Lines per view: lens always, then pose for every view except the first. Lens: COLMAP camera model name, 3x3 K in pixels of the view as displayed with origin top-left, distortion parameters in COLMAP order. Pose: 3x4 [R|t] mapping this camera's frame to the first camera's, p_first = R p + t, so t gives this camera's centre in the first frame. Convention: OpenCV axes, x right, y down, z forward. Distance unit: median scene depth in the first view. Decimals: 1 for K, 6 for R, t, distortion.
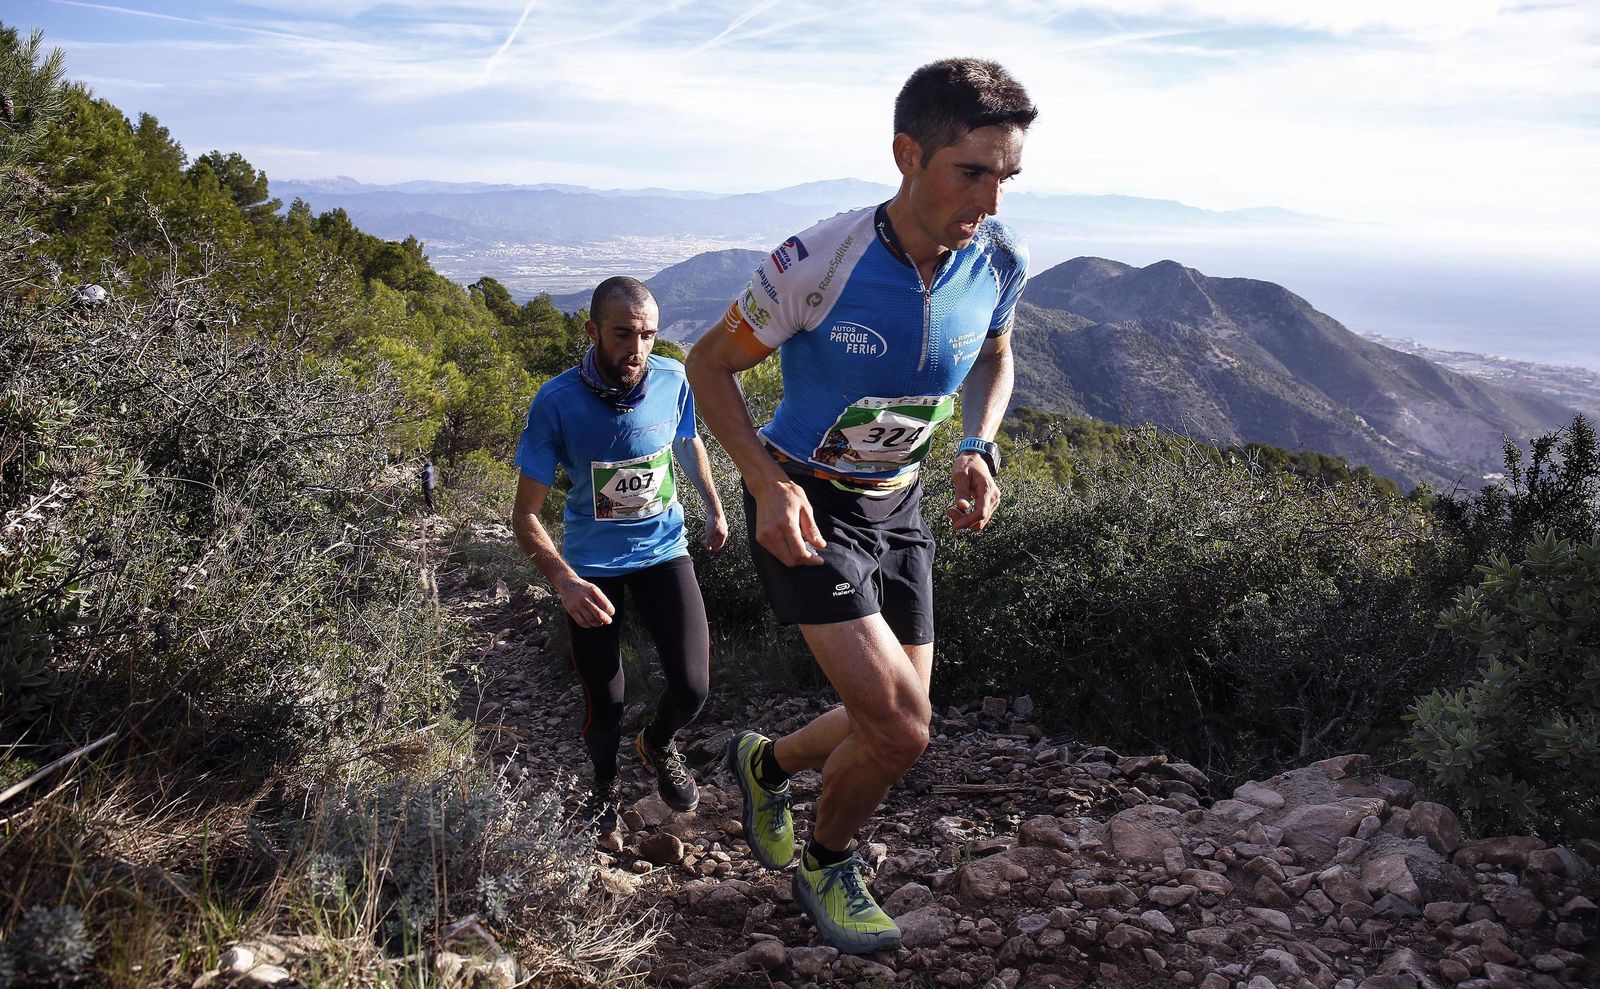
lens RADIAL K [[1102.8, 0, 809.6], [0, 1102.8, 460.9], [0, 0, 1]] dist [-0.092253, 0.087534]
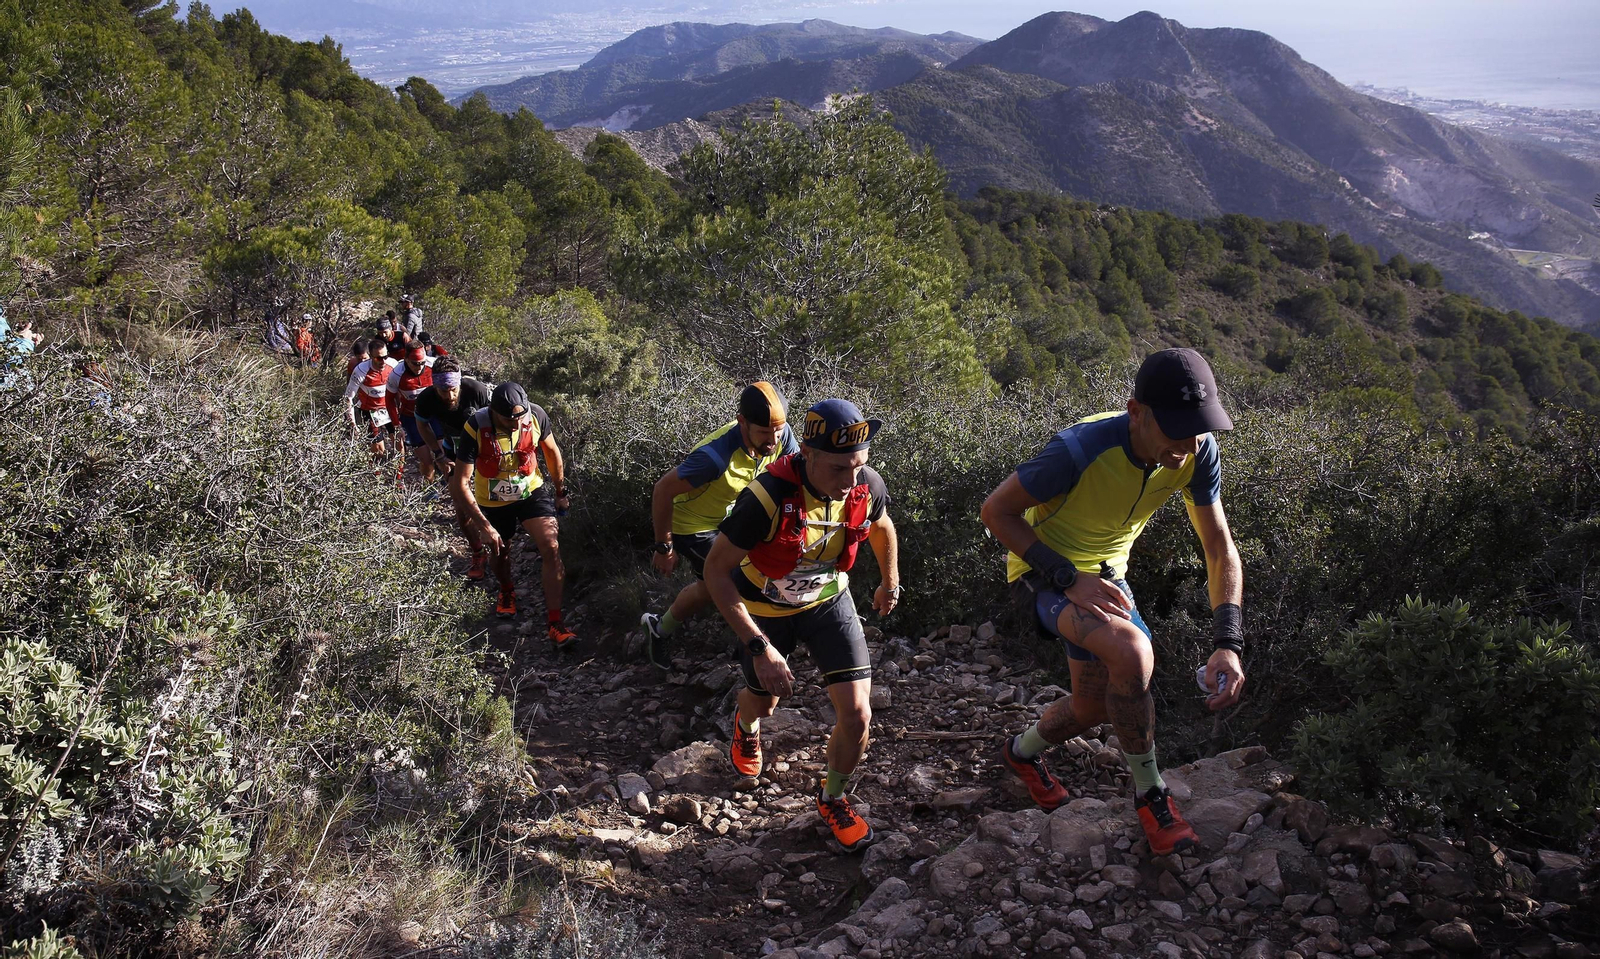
lens RADIAL K [[1109.3, 0, 782.2], [0, 1109.3, 539.5], [0, 0, 1]] dist [-0.091137, 0.087187]
pose [[0.998536, -0.053989, -0.003361, -0.007422], [0.053083, 0.966051, 0.252839, -0.289363], [-0.010403, -0.252648, 0.967502, -0.124290]]
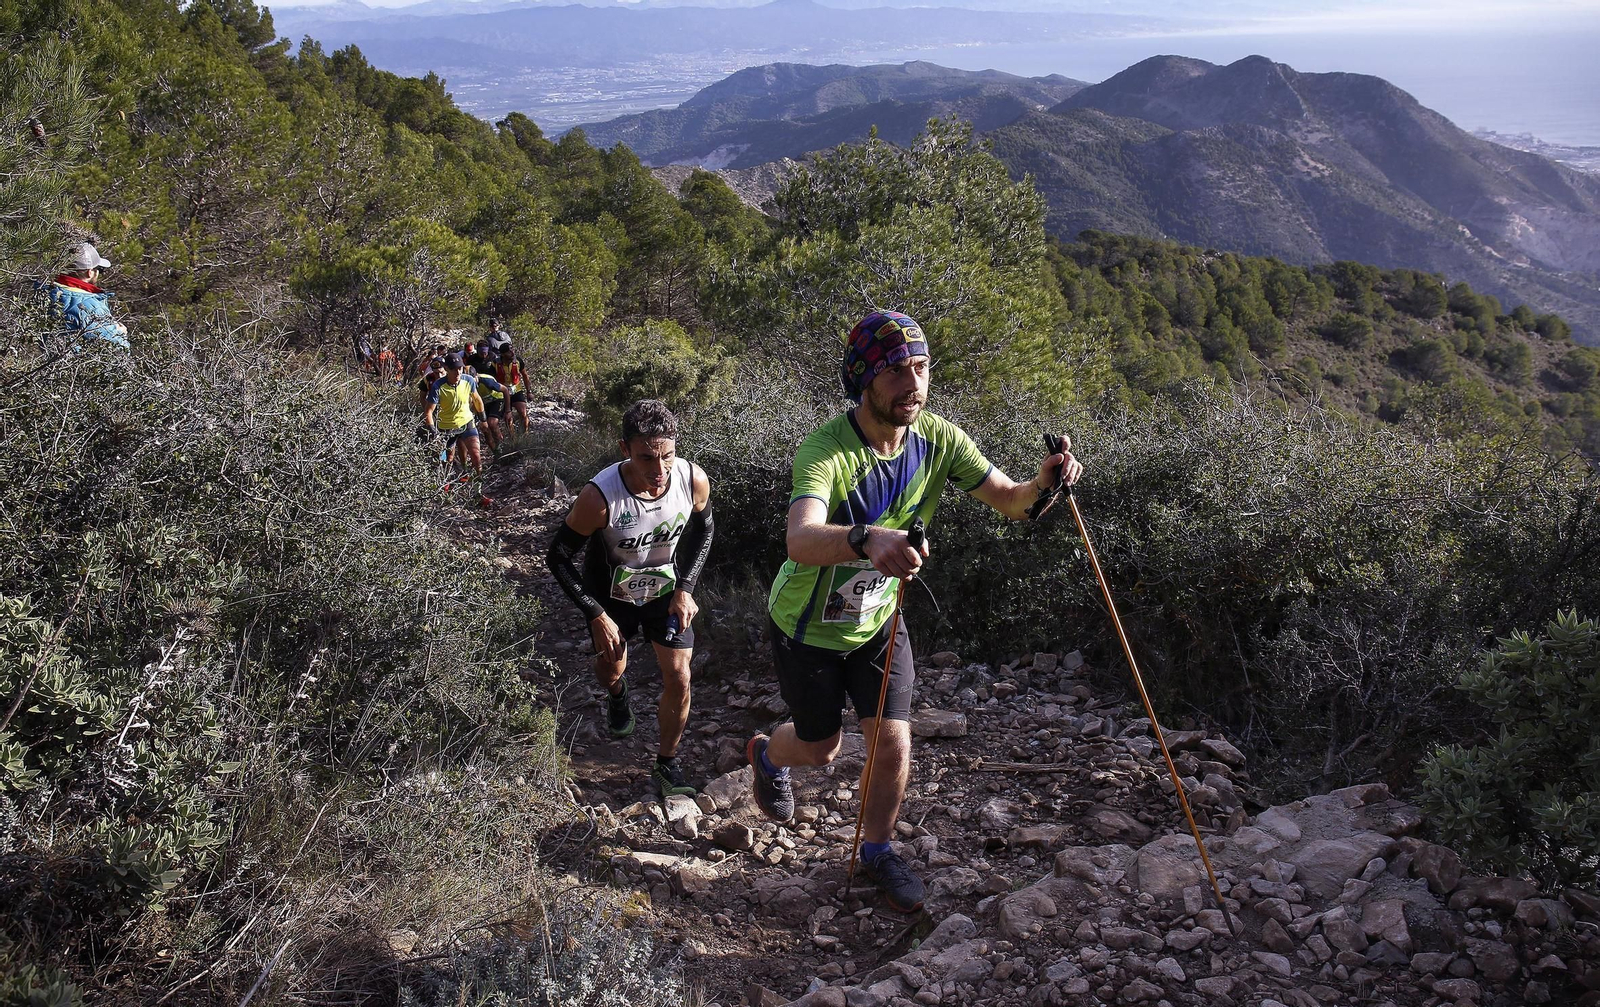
lens RADIAL K [[1137.4, 0, 806.3], [0, 1137.4, 529.3], [0, 0, 1]] dist [-0.091064, 0.085567]
pose [[0.998046, -0.025428, -0.057076, 0.013591], [0.036522, 0.978565, 0.202674, -0.217149], [0.050699, -0.204362, 0.977582, -0.057220]]
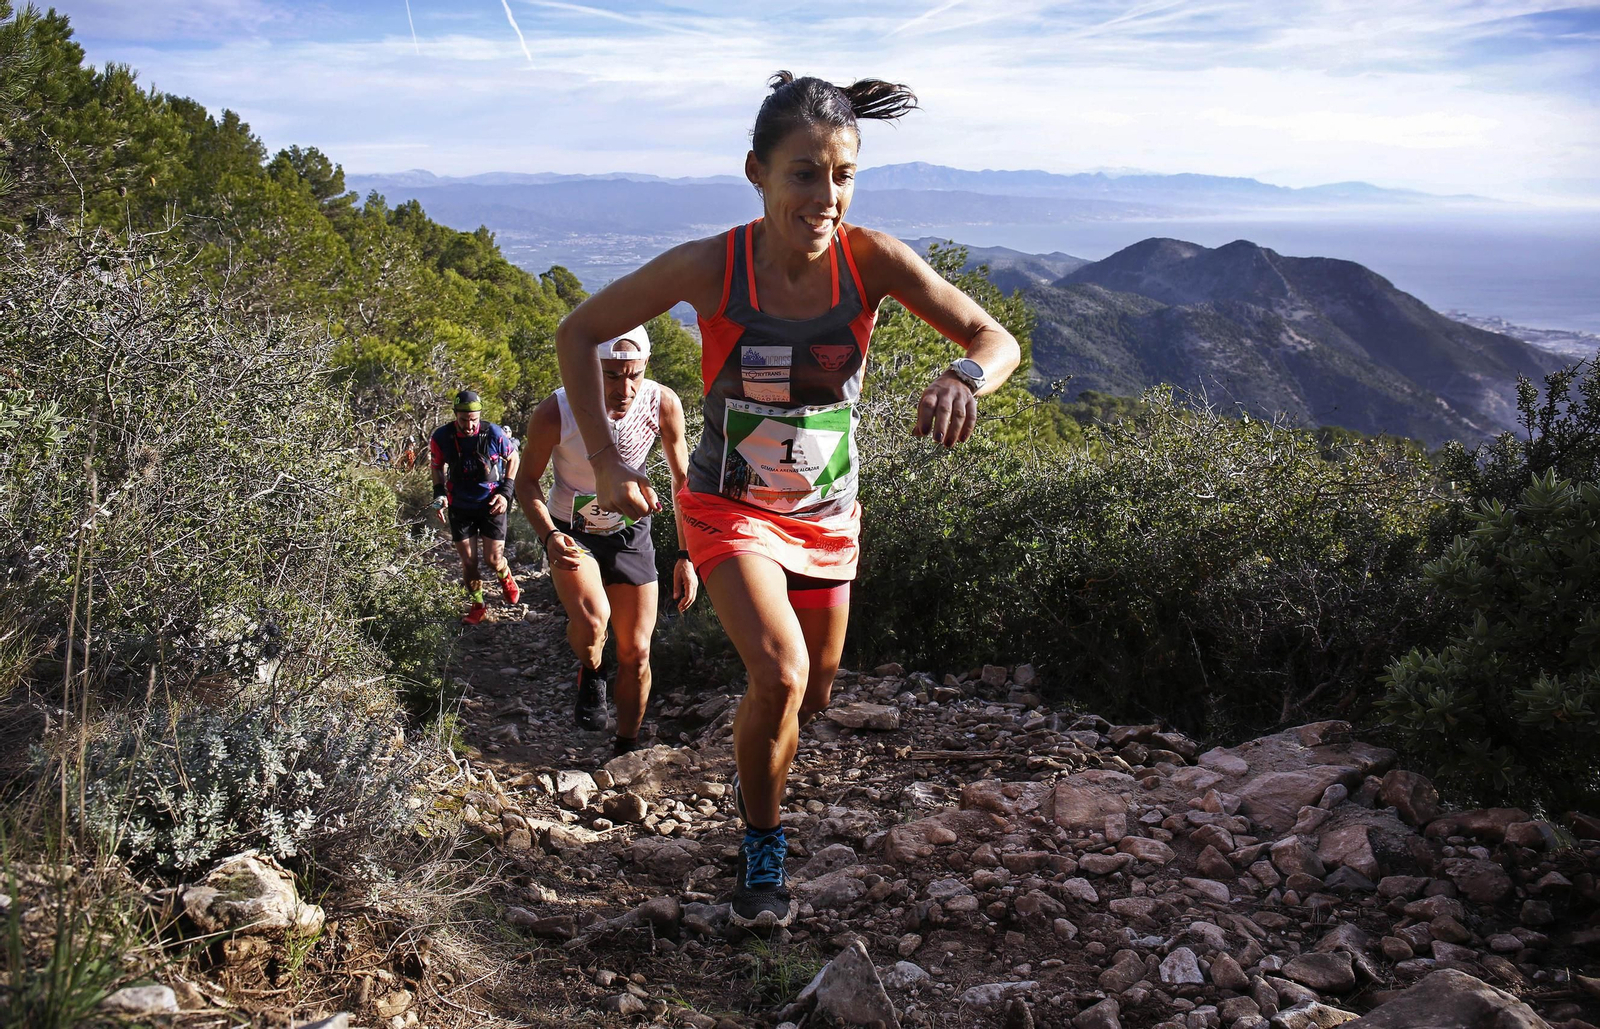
lens RADIAL K [[1085.8, 0, 800.0], [0, 1085.8, 514.5], [0, 0, 1]] dist [-0.089794, 0.084513]
pose [[0.997476, 0.001121, -0.070997, 0.113805], [0.003391, 0.997983, 0.063390, 0.036520], [0.070924, -0.063471, 0.995460, 0.071987]]
